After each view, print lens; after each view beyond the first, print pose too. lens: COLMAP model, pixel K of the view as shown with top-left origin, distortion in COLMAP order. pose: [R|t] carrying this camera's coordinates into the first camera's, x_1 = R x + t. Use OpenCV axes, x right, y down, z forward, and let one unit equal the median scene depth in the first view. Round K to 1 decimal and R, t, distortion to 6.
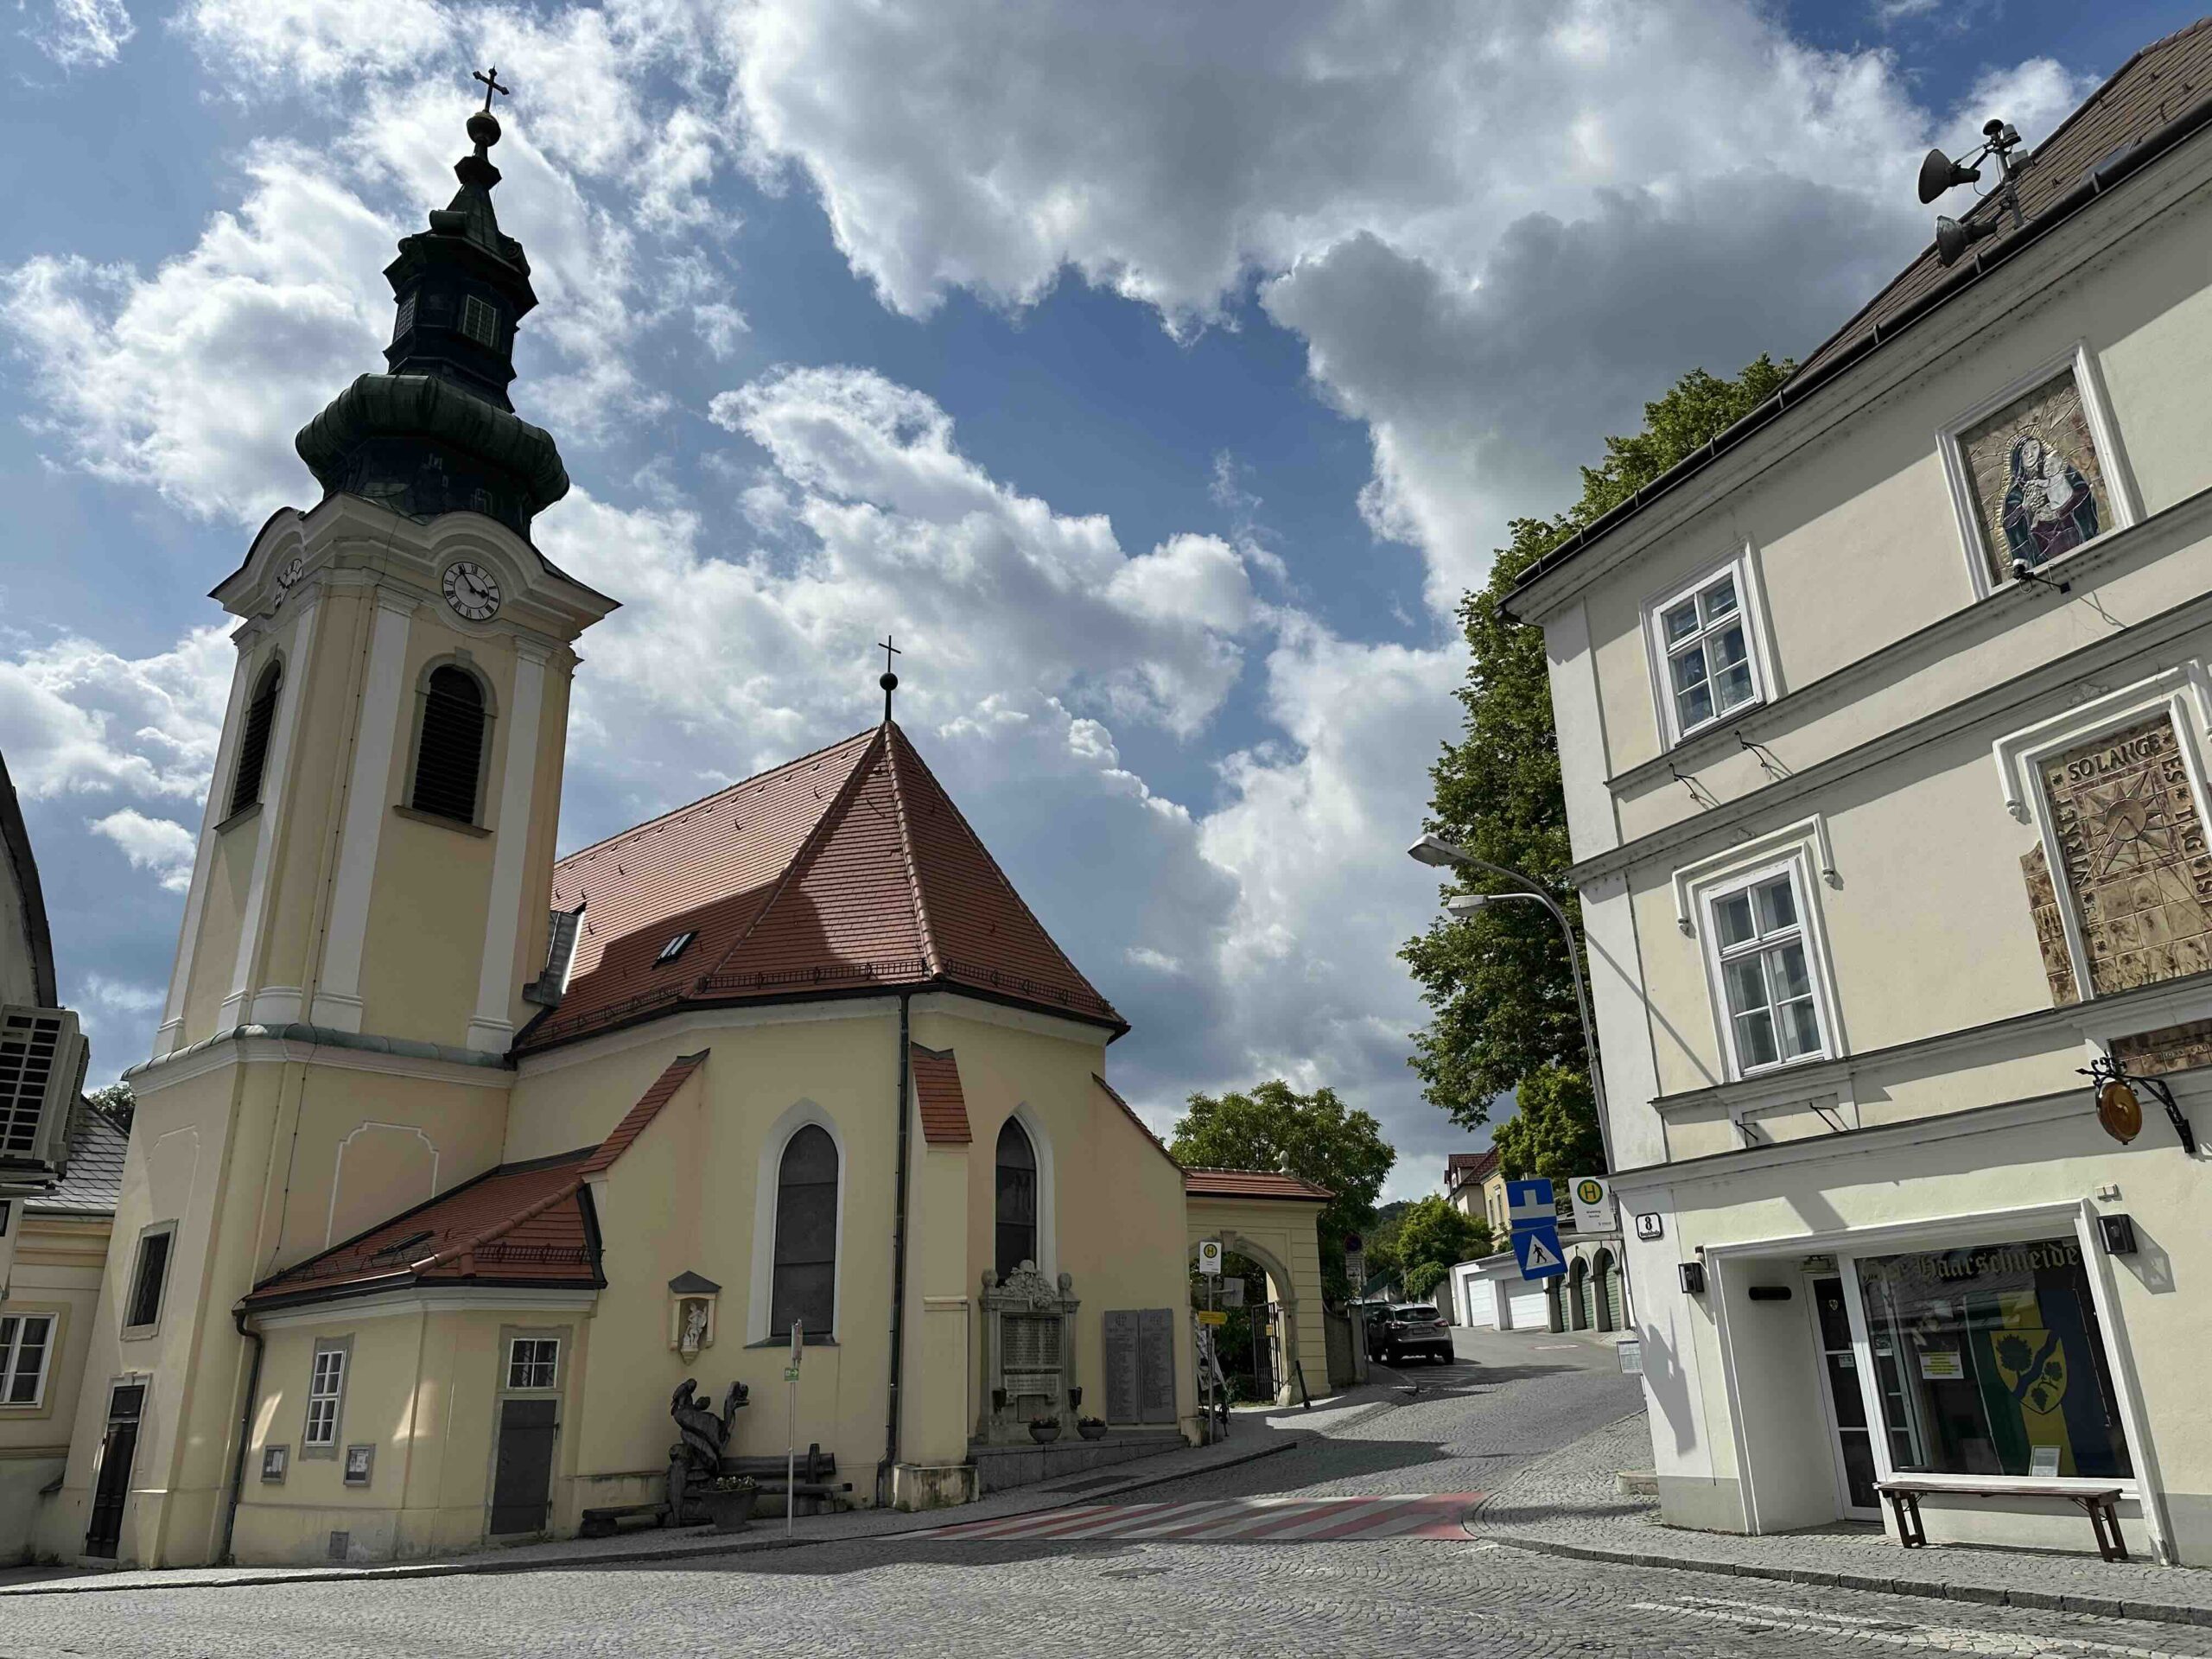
lens RADIAL K [[1537.6, 0, 1106.0], [0, 1537.6, 829.5], [0, 0, 1]] dist [0.055669, -0.000839]
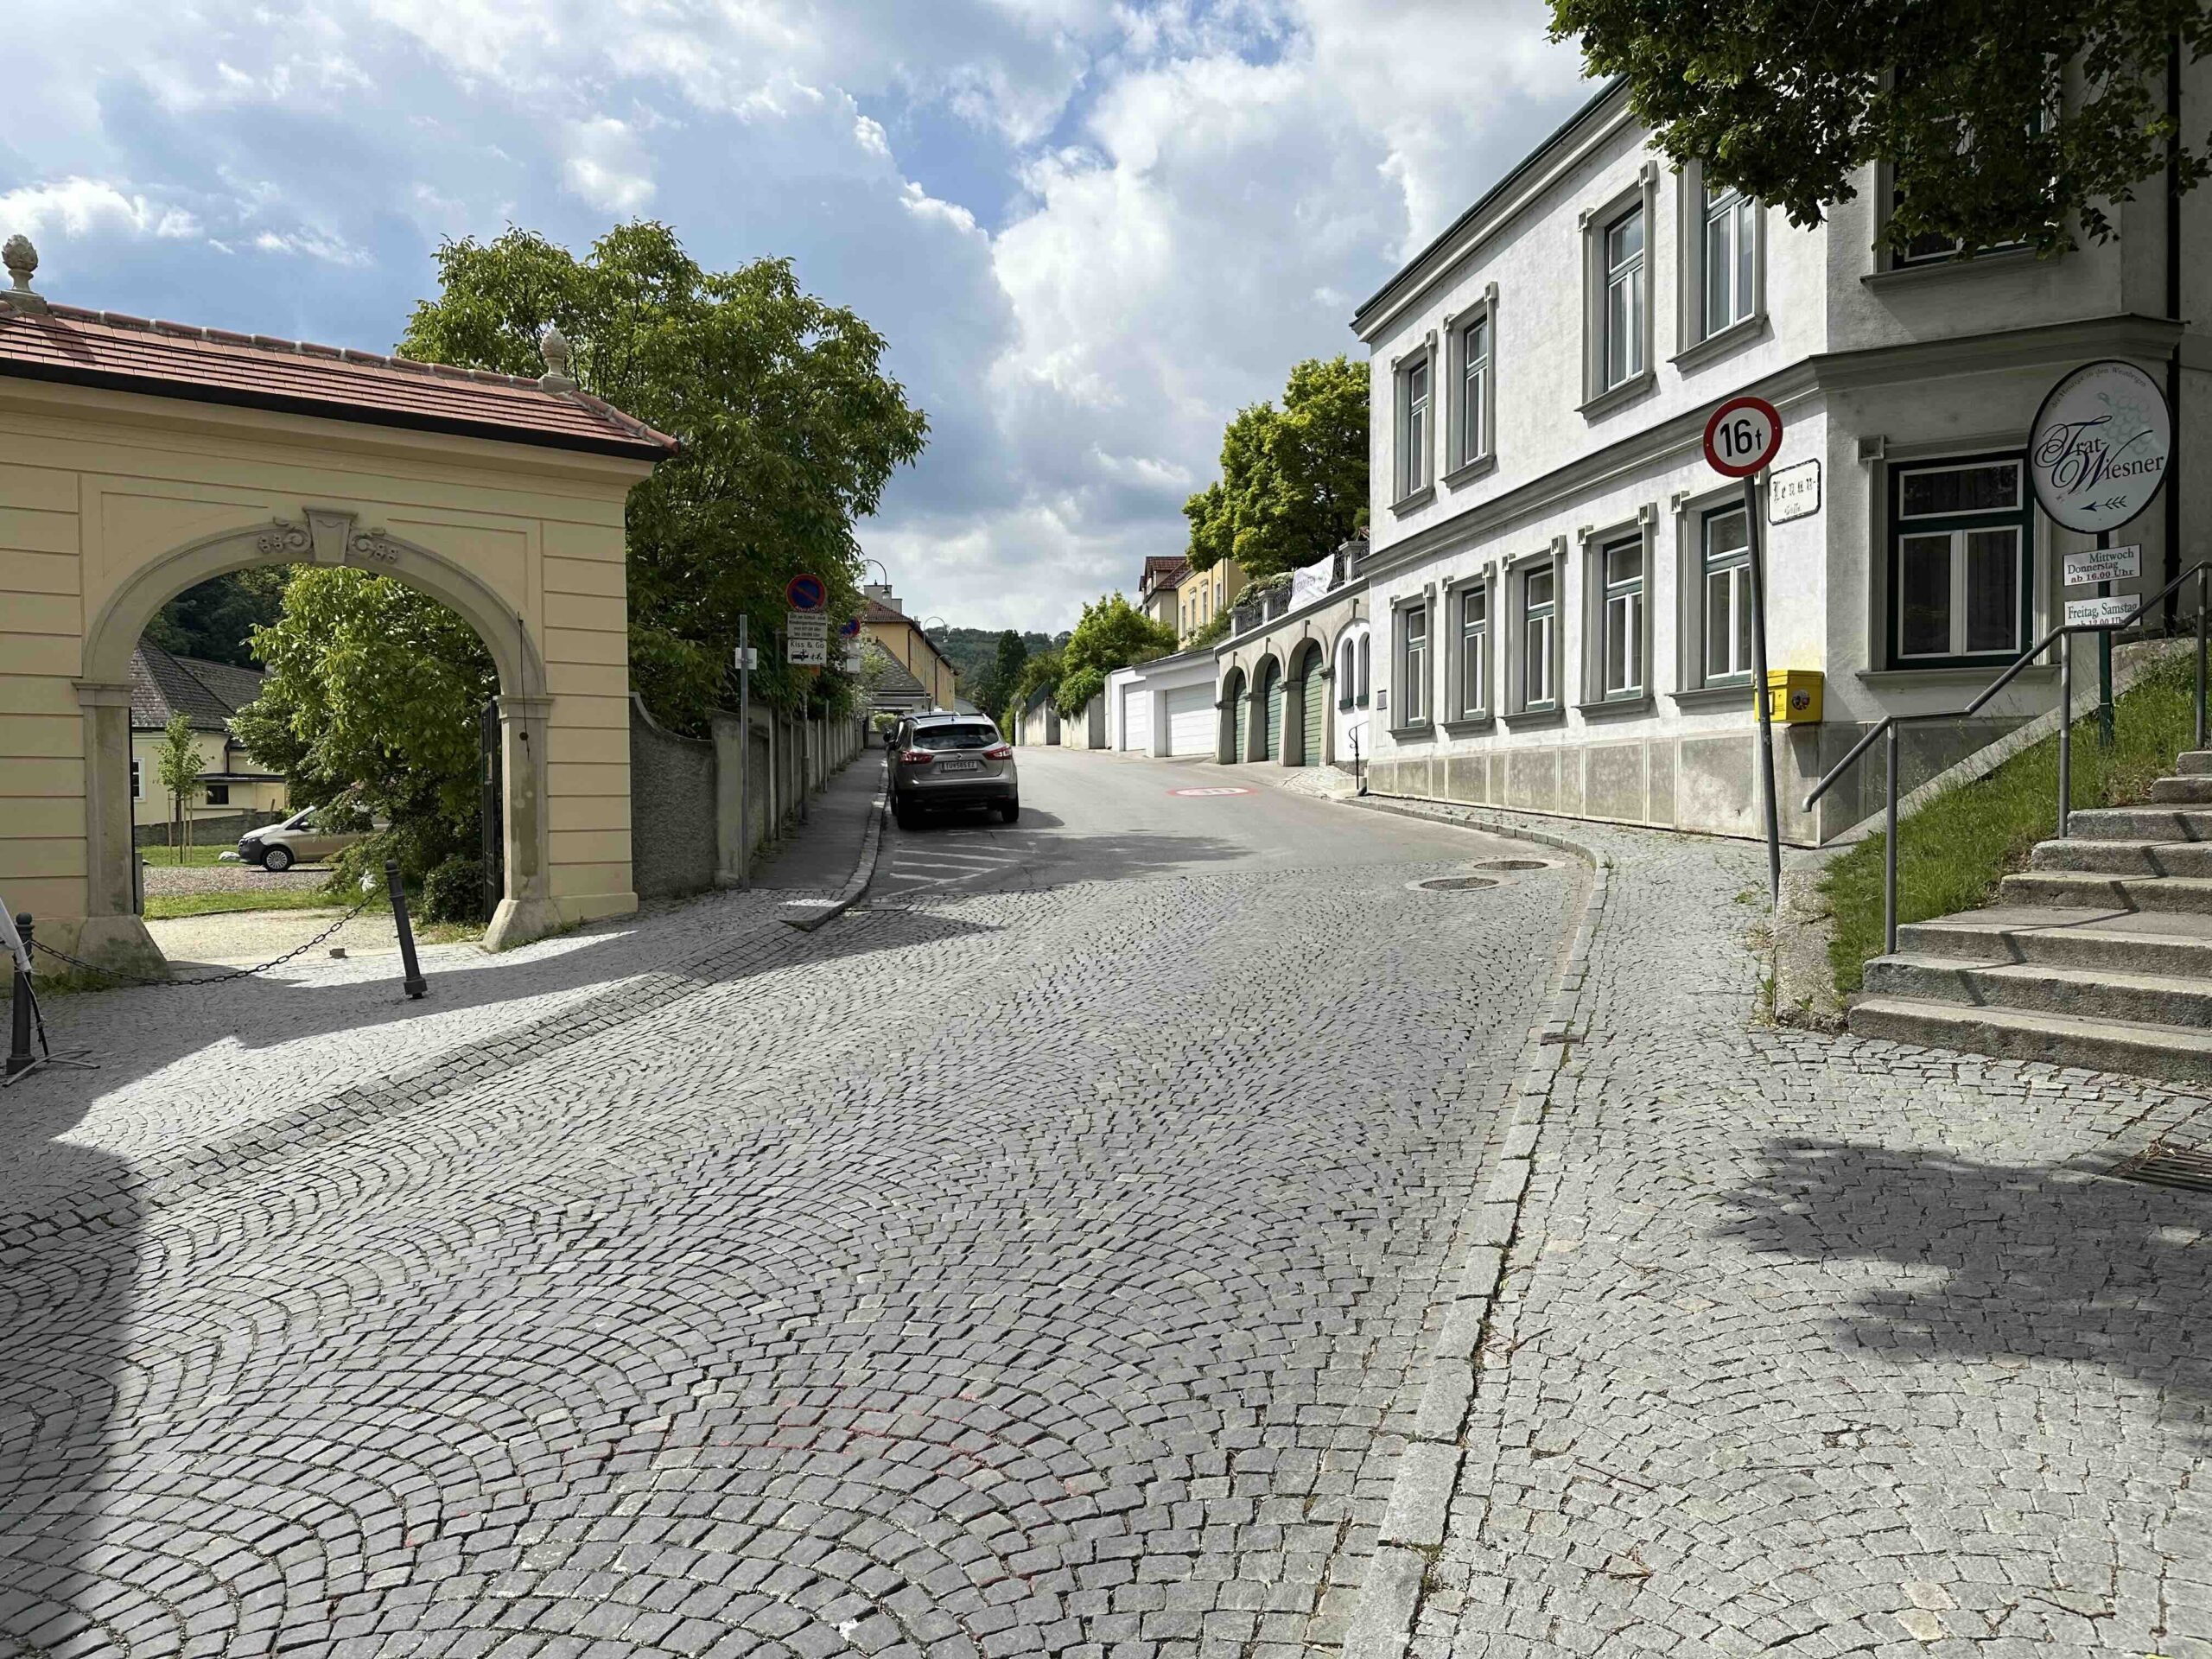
lens RADIAL K [[1537.6, 0, 1106.0], [0, 1537.6, 829.5], [0, 0, 1]] dist [0.055669, -0.000839]
pose [[0.984671, 0.013781, 0.173876, 0.120945], [-0.075492, 0.932338, 0.353620, 0.115777], [-0.157238, -0.361326, 0.919086, 0.376504]]
